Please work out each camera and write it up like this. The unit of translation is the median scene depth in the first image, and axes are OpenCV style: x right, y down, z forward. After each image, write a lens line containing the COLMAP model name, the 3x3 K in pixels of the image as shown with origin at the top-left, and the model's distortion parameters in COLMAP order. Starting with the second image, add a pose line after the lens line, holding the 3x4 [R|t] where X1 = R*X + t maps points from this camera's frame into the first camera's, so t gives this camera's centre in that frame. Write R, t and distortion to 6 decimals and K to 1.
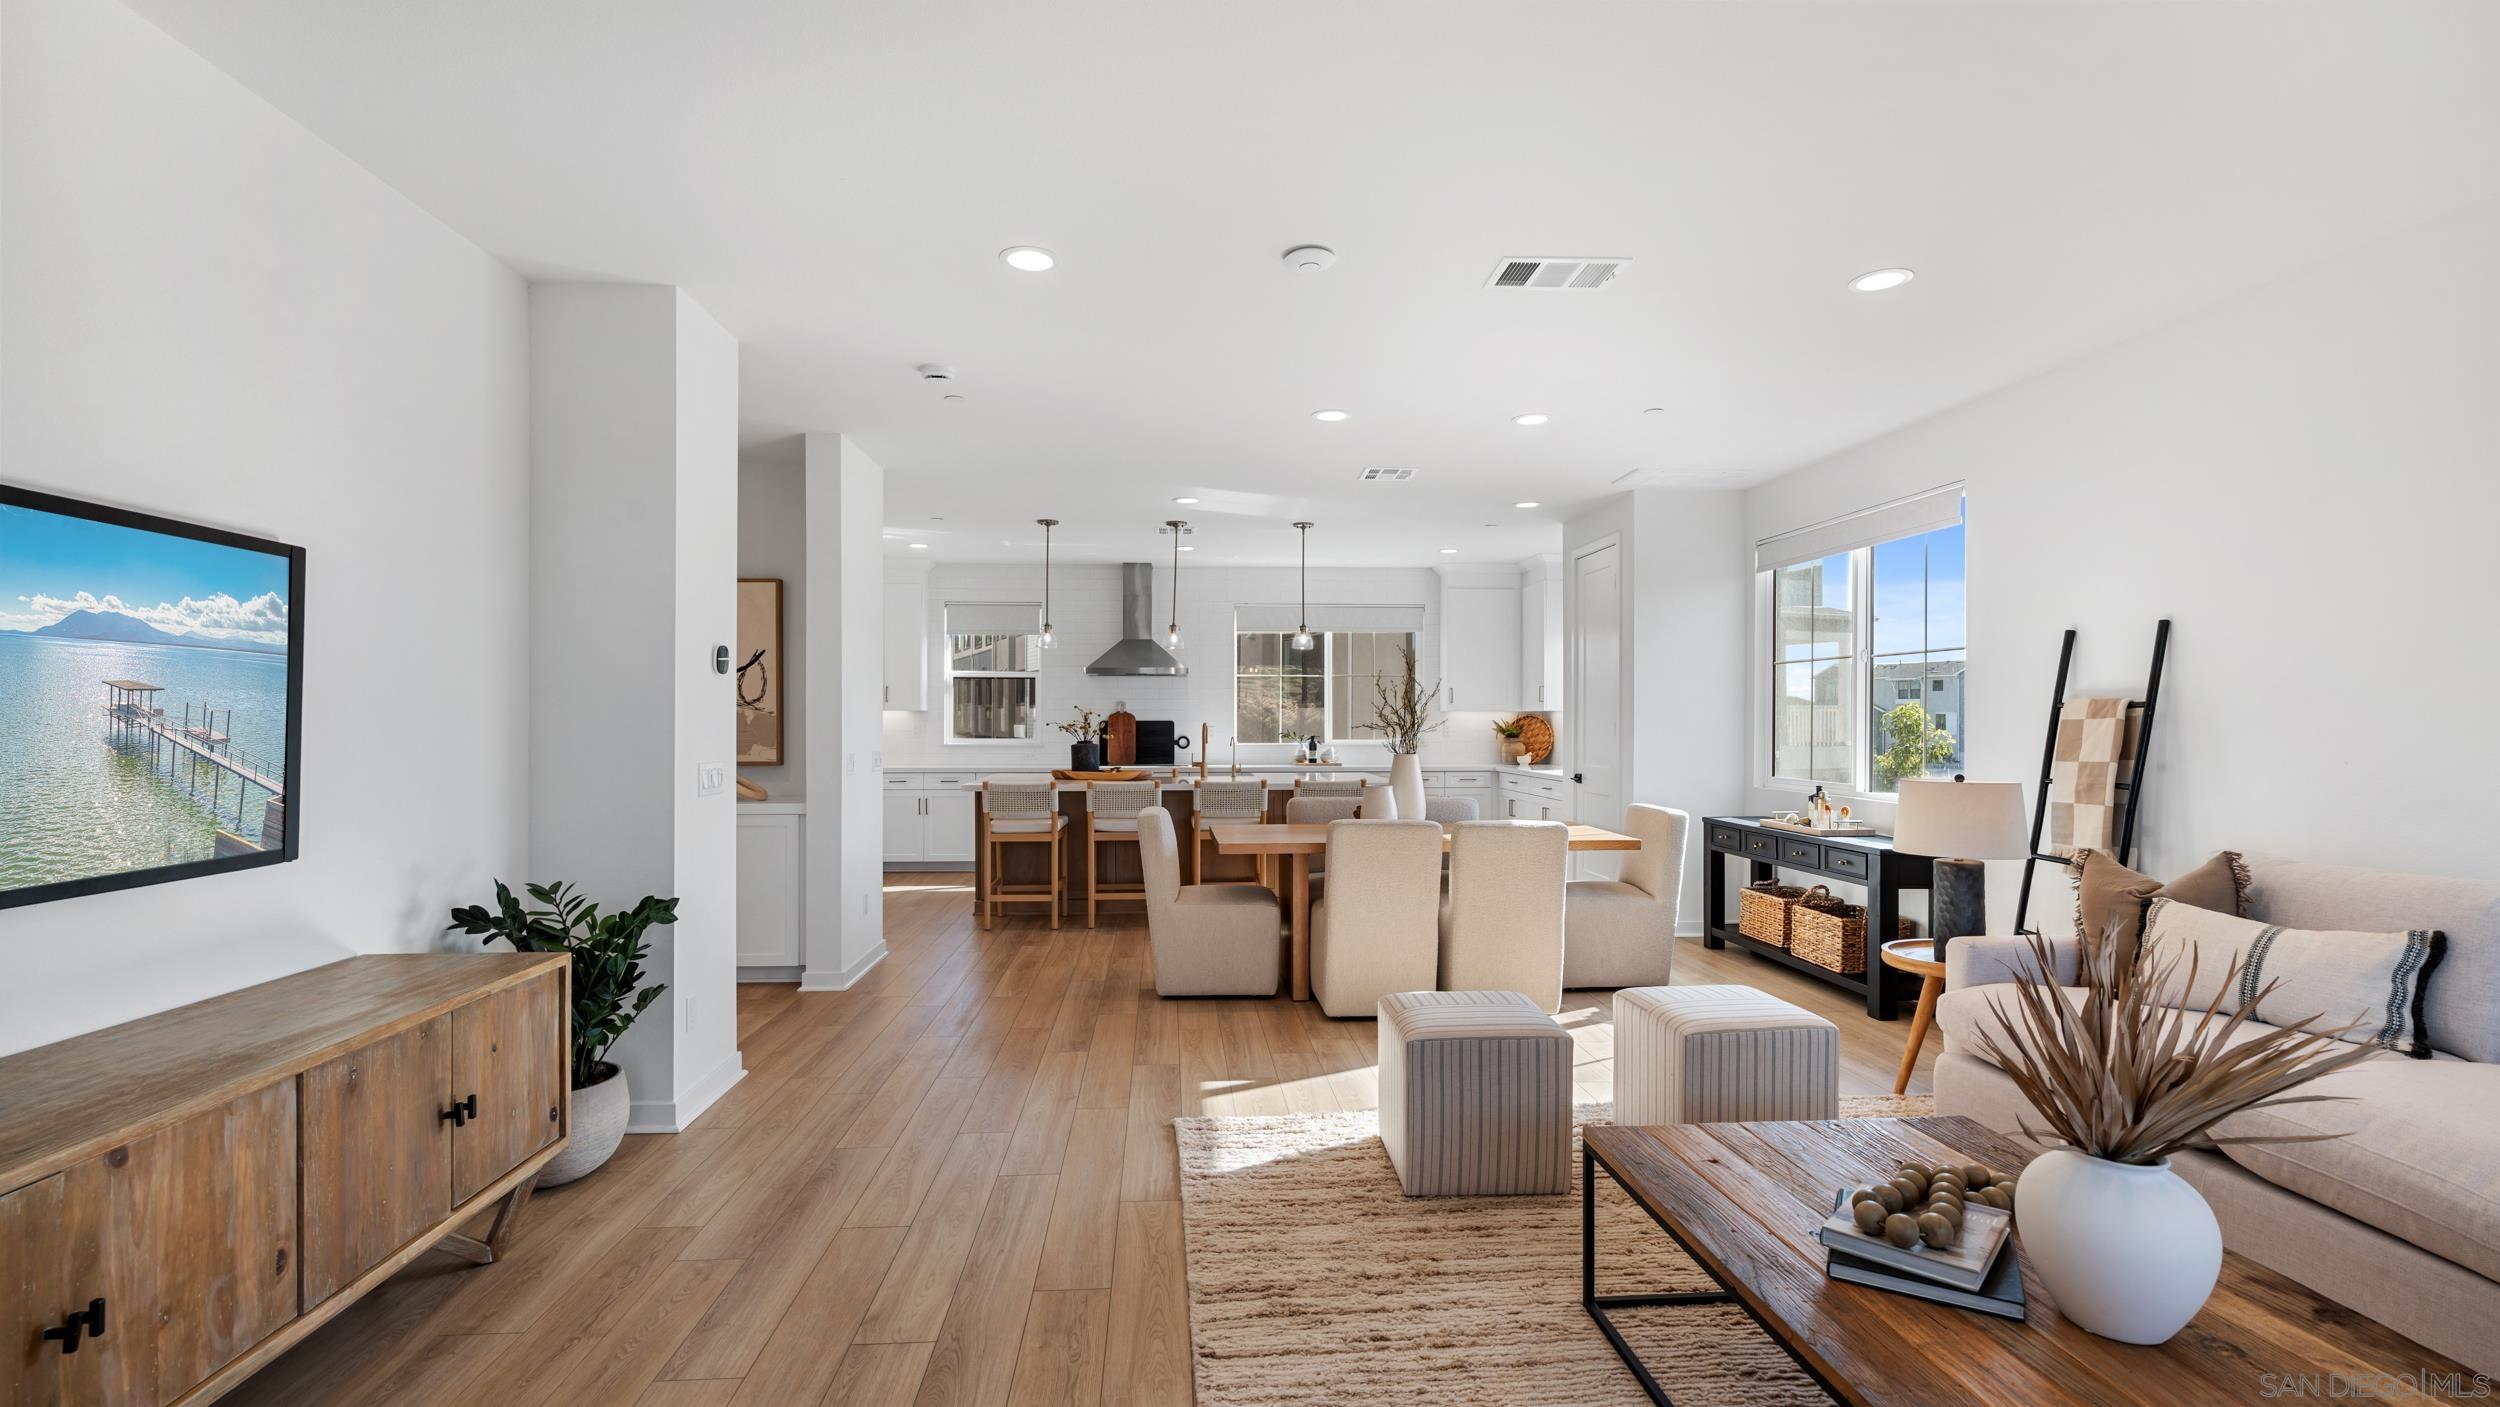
lens RADIAL K [[1128.2, 0, 1231.7], [0, 1128.2, 713.3], [0, 0, 1]] dist [-0.004801, 0.002970]
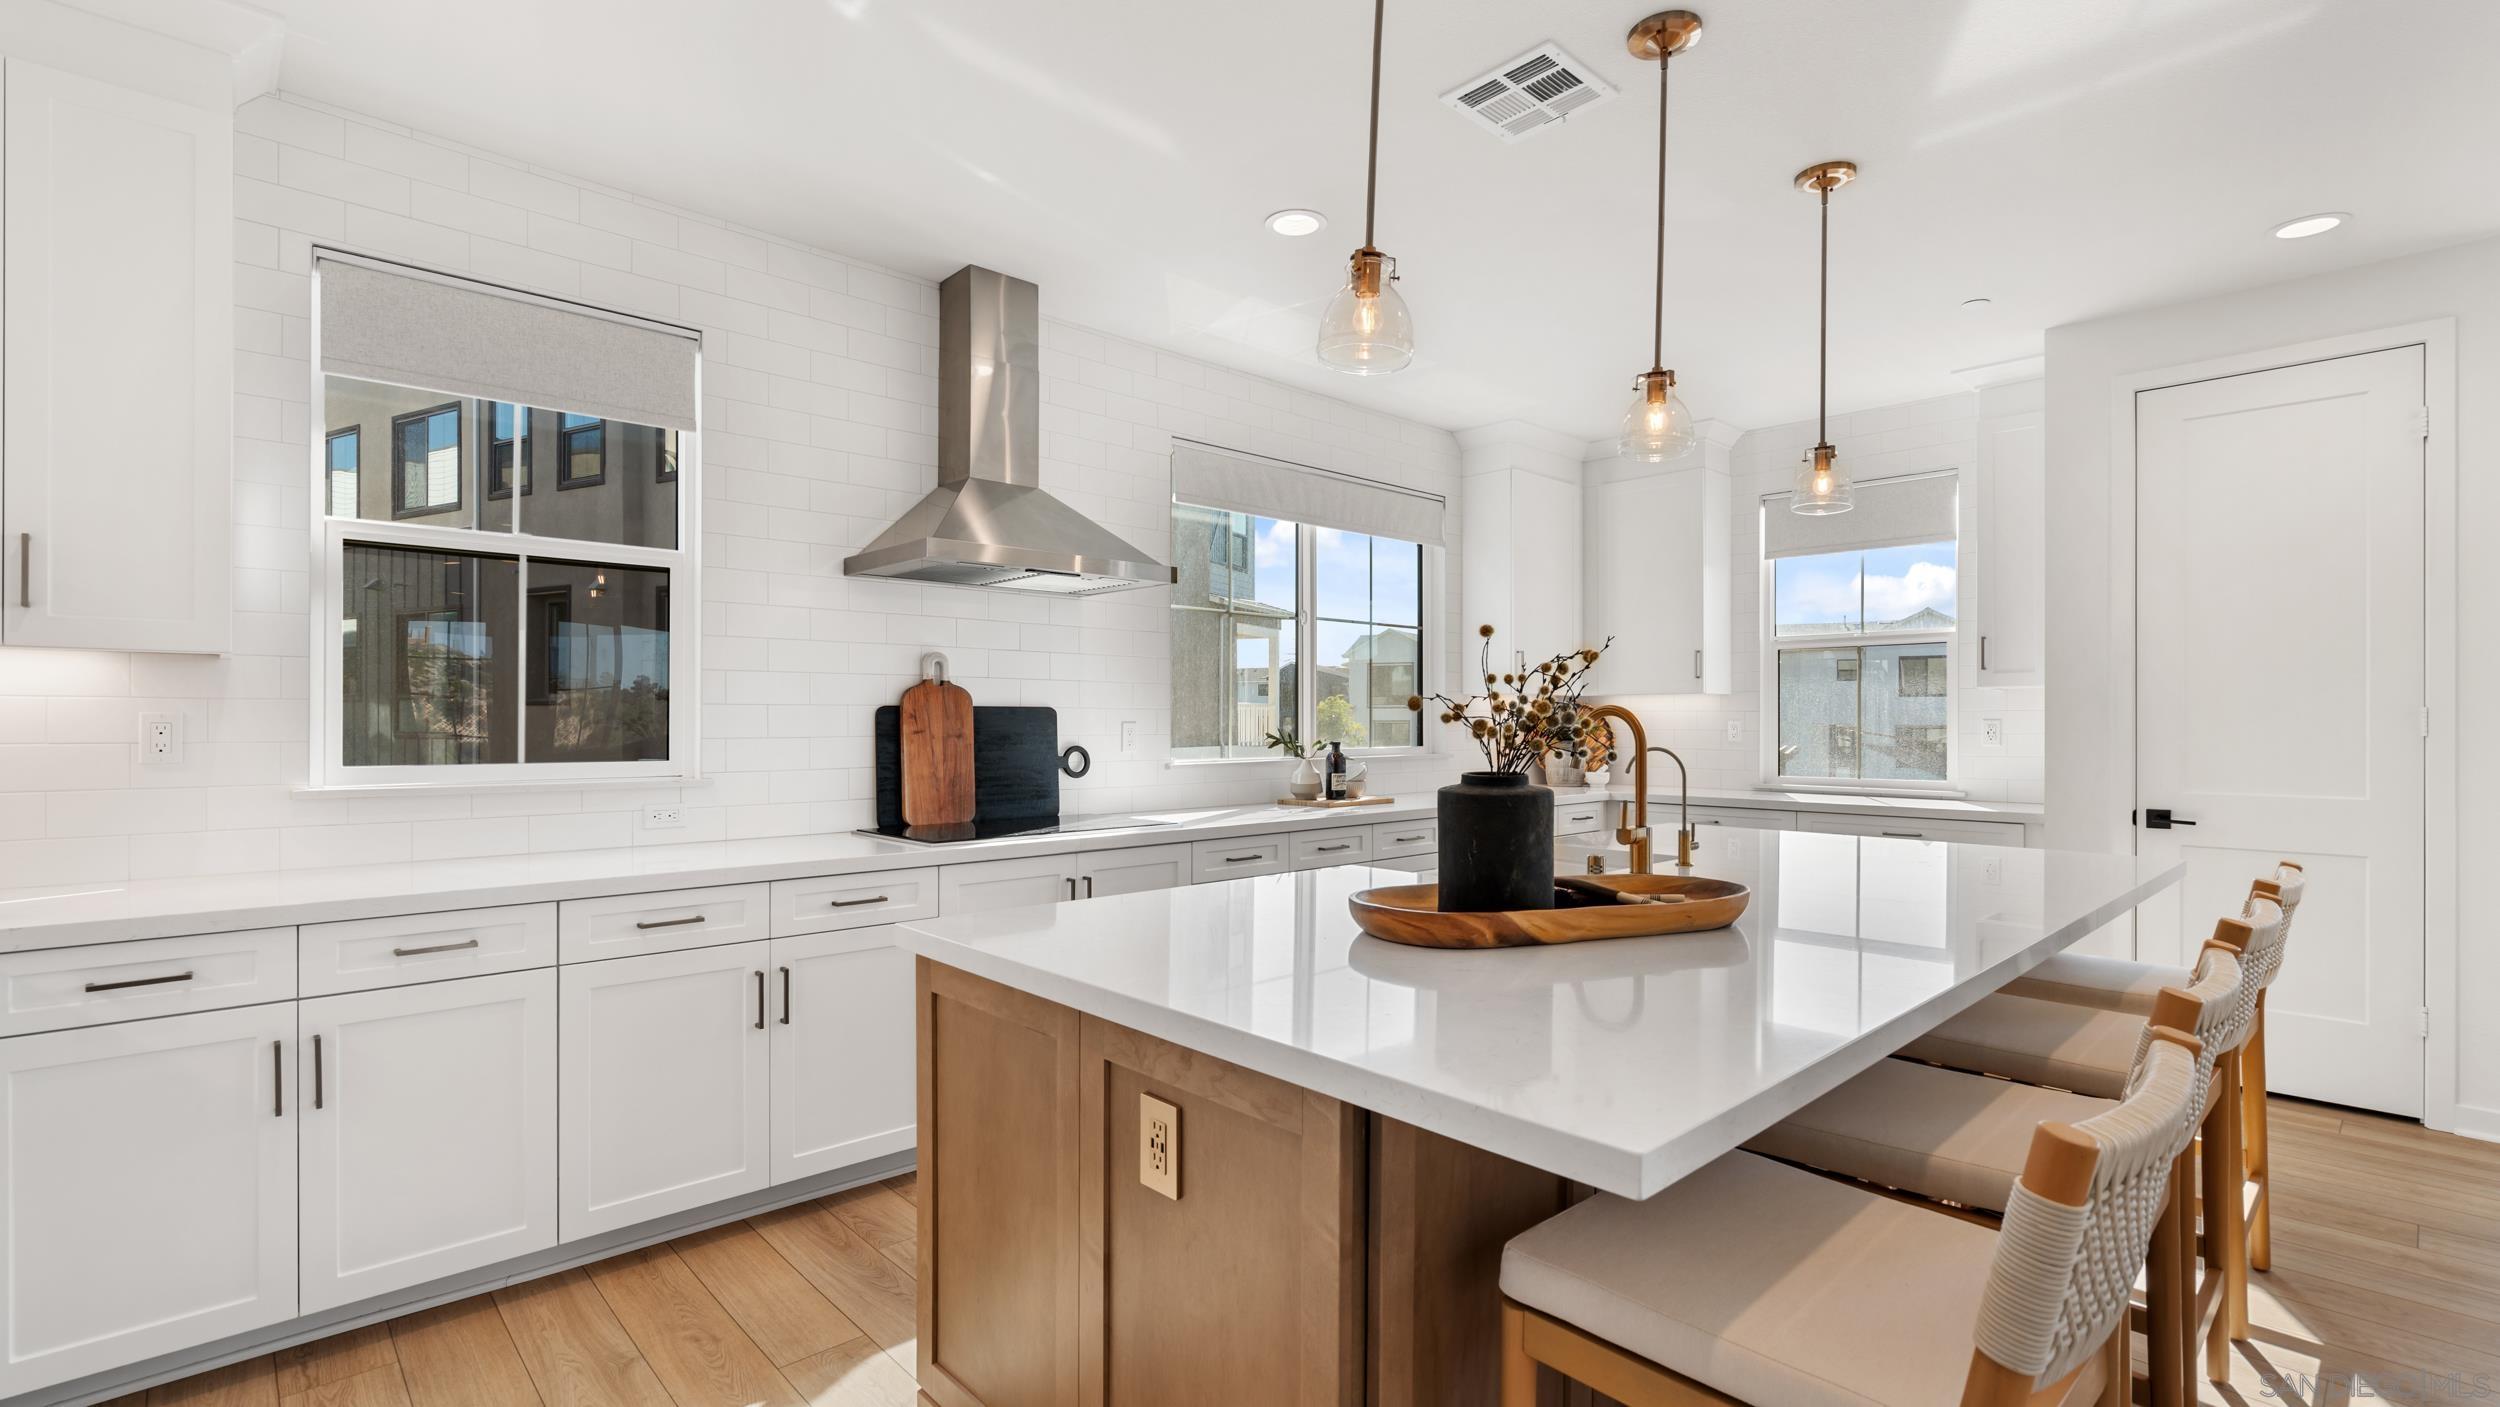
lens RADIAL K [[1128.2, 0, 1252.5], [0, 1128.2, 716.1], [0, 0, 1]] dist [-0.004801, 0.002970]
pose [[0.768738, 0.003298, 0.639556, -0.589269], [-0.004259, 0.999991, -0.000038, 0.022032], [-0.639550, -0.002695, 0.768745, 1.534385]]
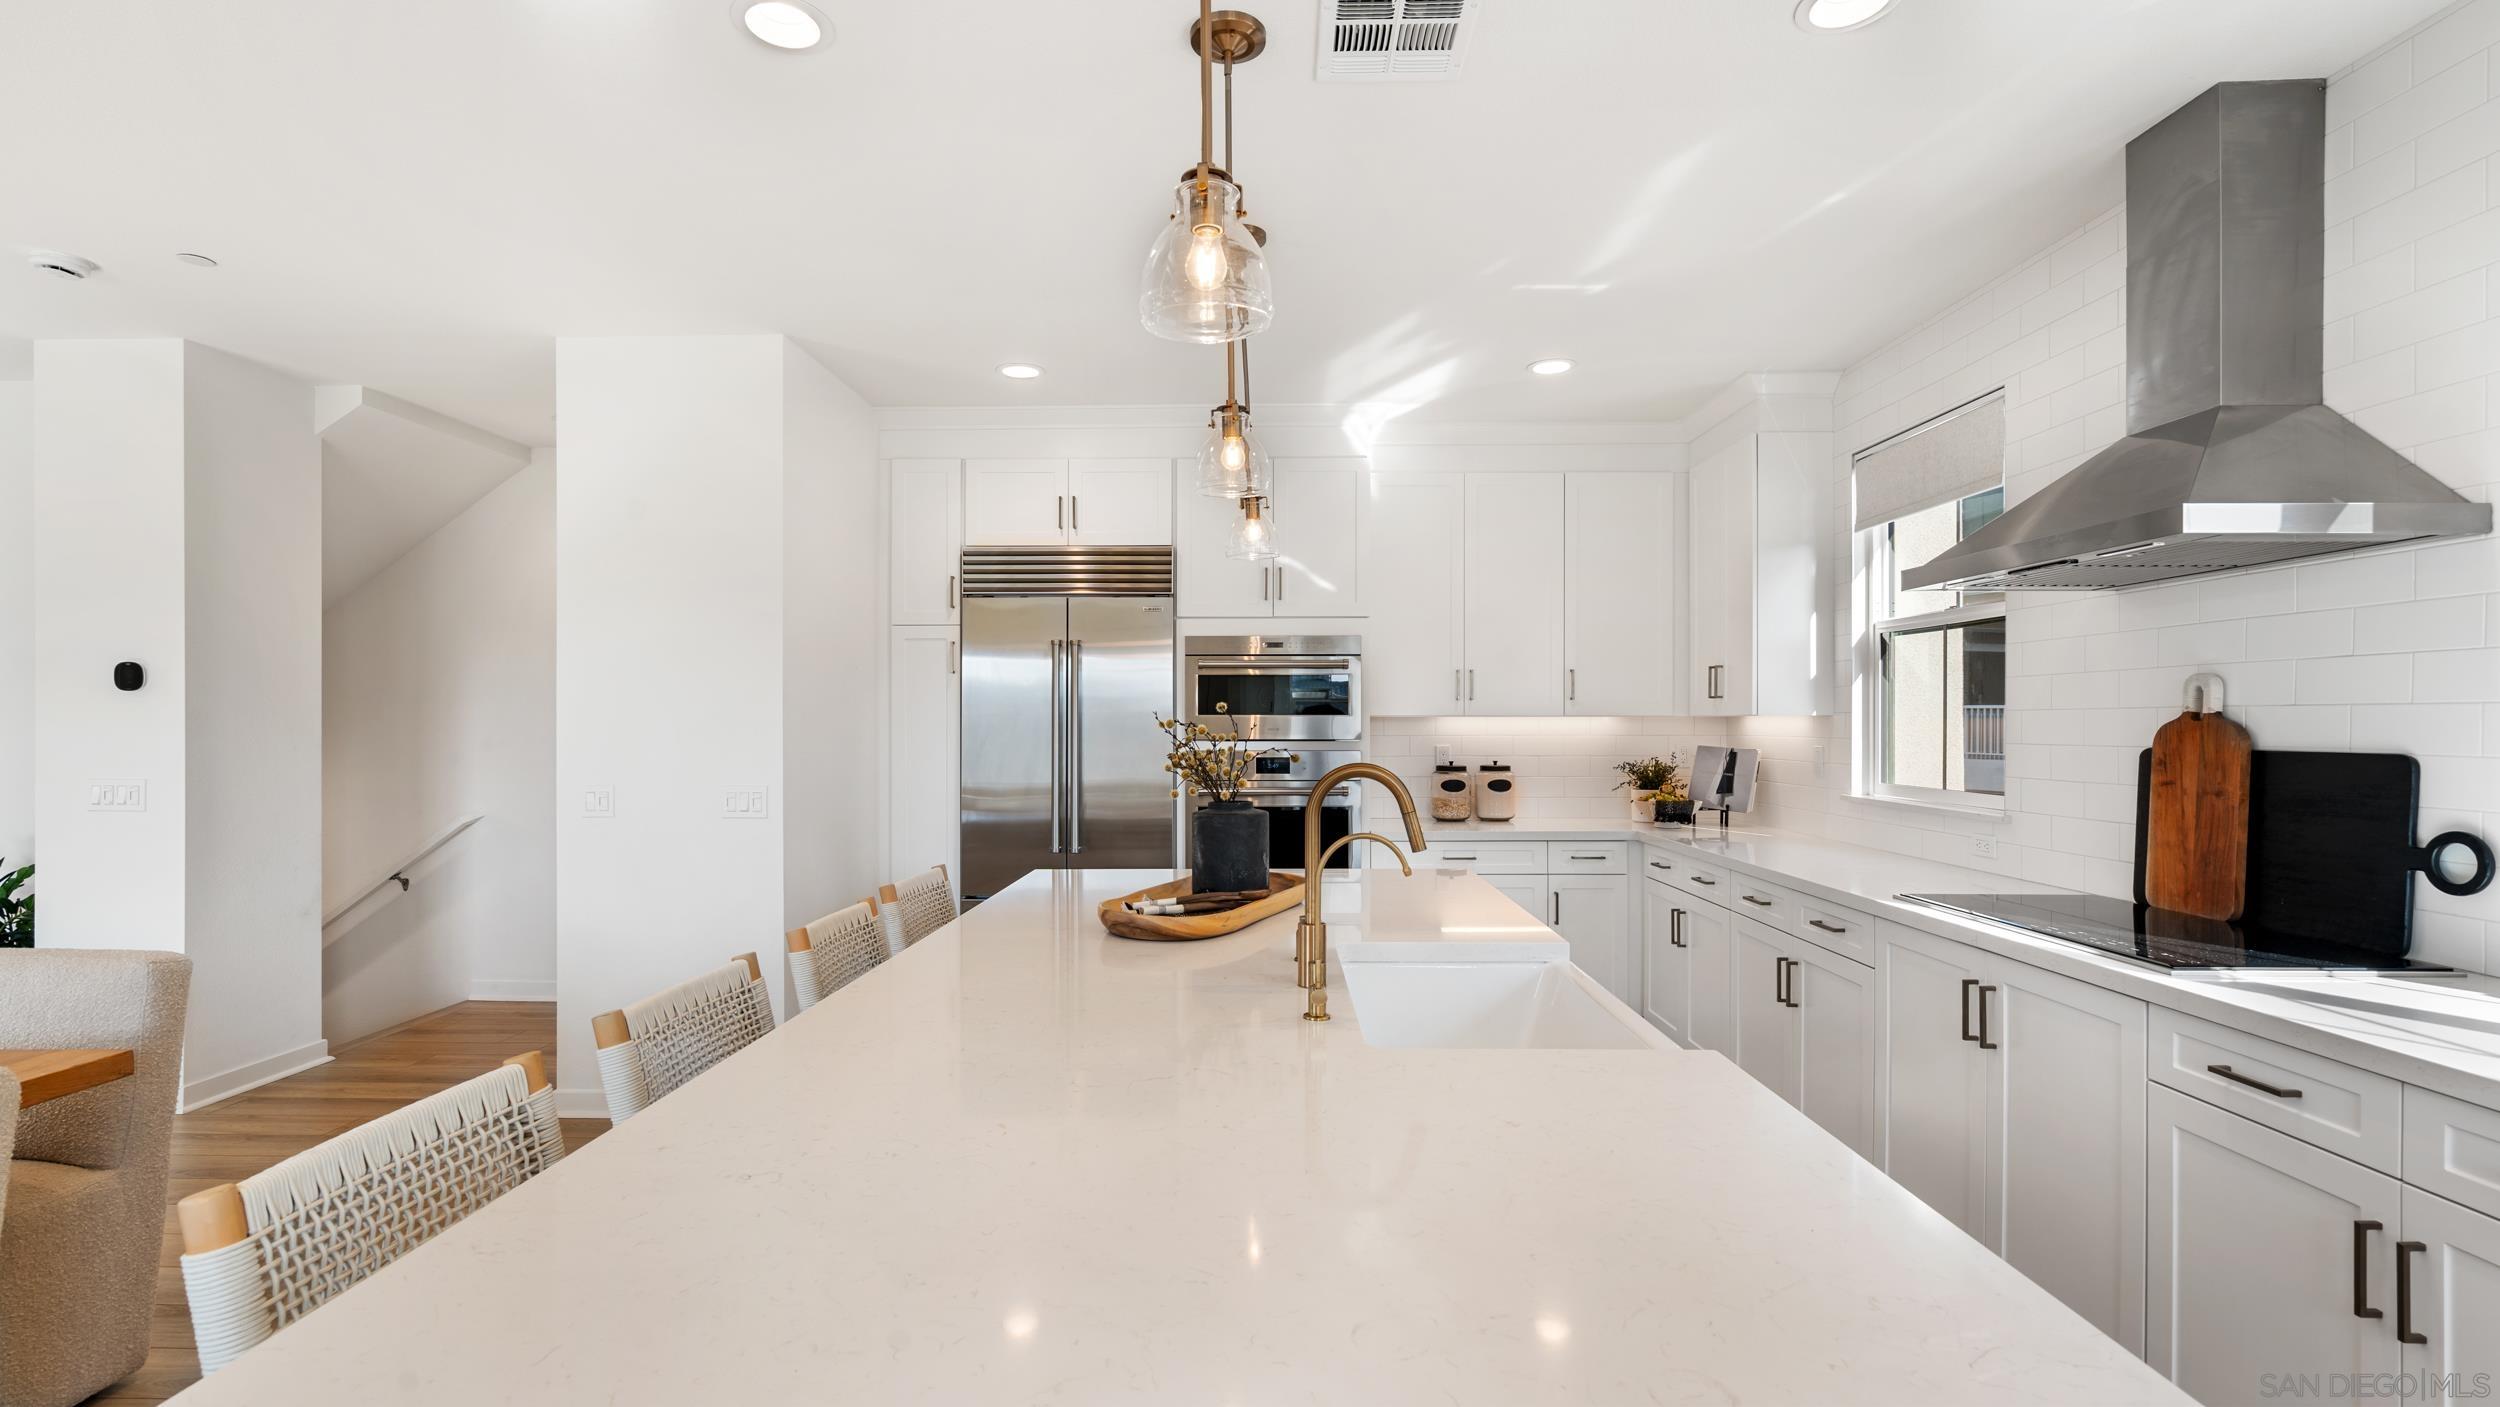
lens RADIAL K [[1128.2, 0, 1247.3], [0, 1128.2, 718.0], [0, 0, 1]] dist [-0.004801, 0.002970]
pose [[-0.077959, -0.006500, -0.996935, 0.409603], [0.007015, 0.999950, -0.007068, -0.000375], [0.996932, -0.007545, -0.077910, 1.881516]]
